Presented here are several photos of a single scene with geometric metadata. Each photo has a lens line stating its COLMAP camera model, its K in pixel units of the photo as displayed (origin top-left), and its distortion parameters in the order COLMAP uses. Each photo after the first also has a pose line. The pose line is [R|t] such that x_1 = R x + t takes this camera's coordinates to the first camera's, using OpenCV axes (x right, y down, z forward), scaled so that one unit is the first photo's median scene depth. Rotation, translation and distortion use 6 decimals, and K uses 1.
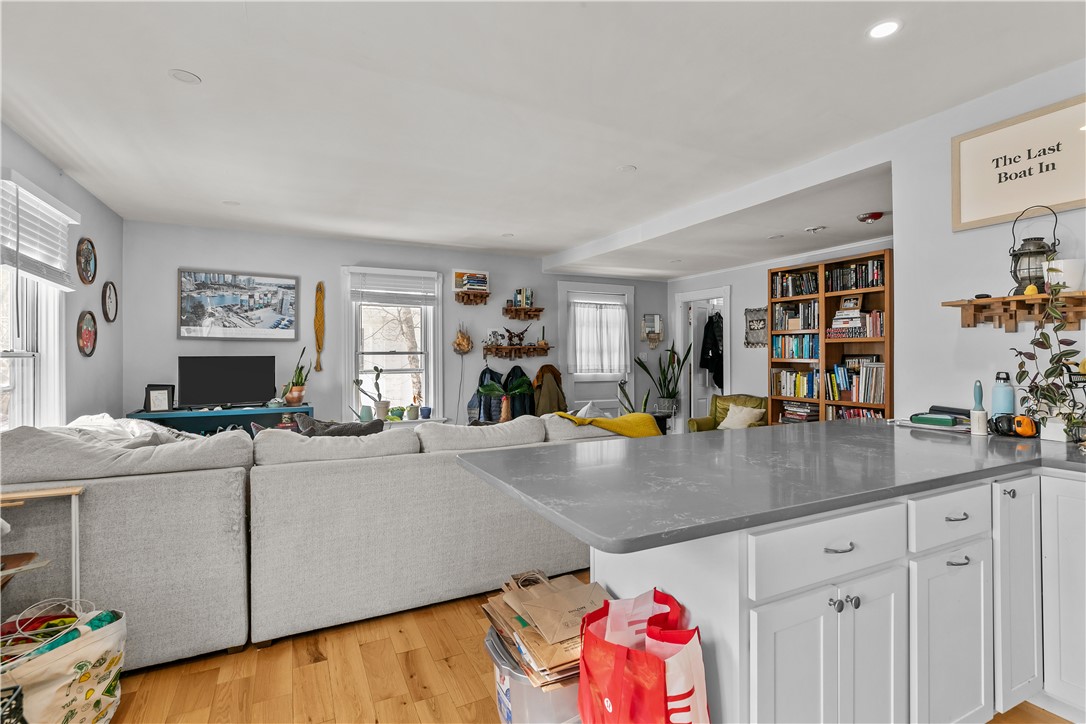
lens RADIAL K [[513.5, 0, 553.7], [0, 513.5, 351.3], [0, 0, 1]] dist [-0.002265, -0.000727]
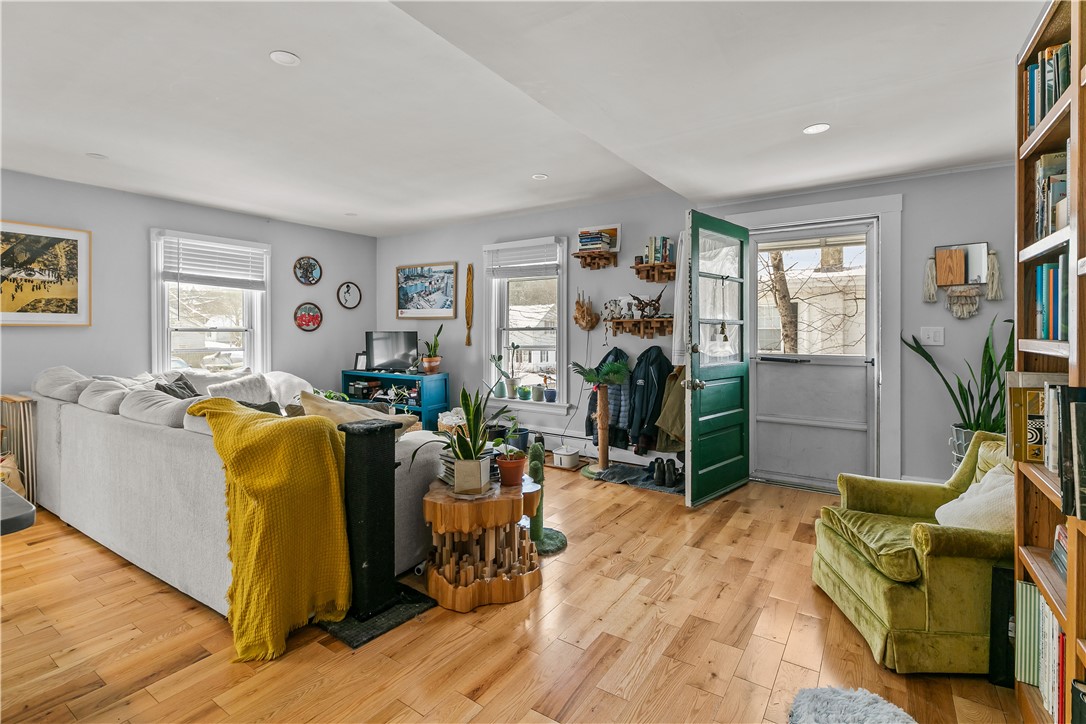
lens RADIAL K [[495.4, 0, 524.9], [0, 495.4, 330.8], [0, 0, 1]] dist [0.010136, -0.004615]
pose [[0.469274, 0.001447, -0.883051, 0.578426], [0.003764, 0.999986, 0.003639, 0.004309], [0.883044, -0.005032, 0.469263, 0.653559]]
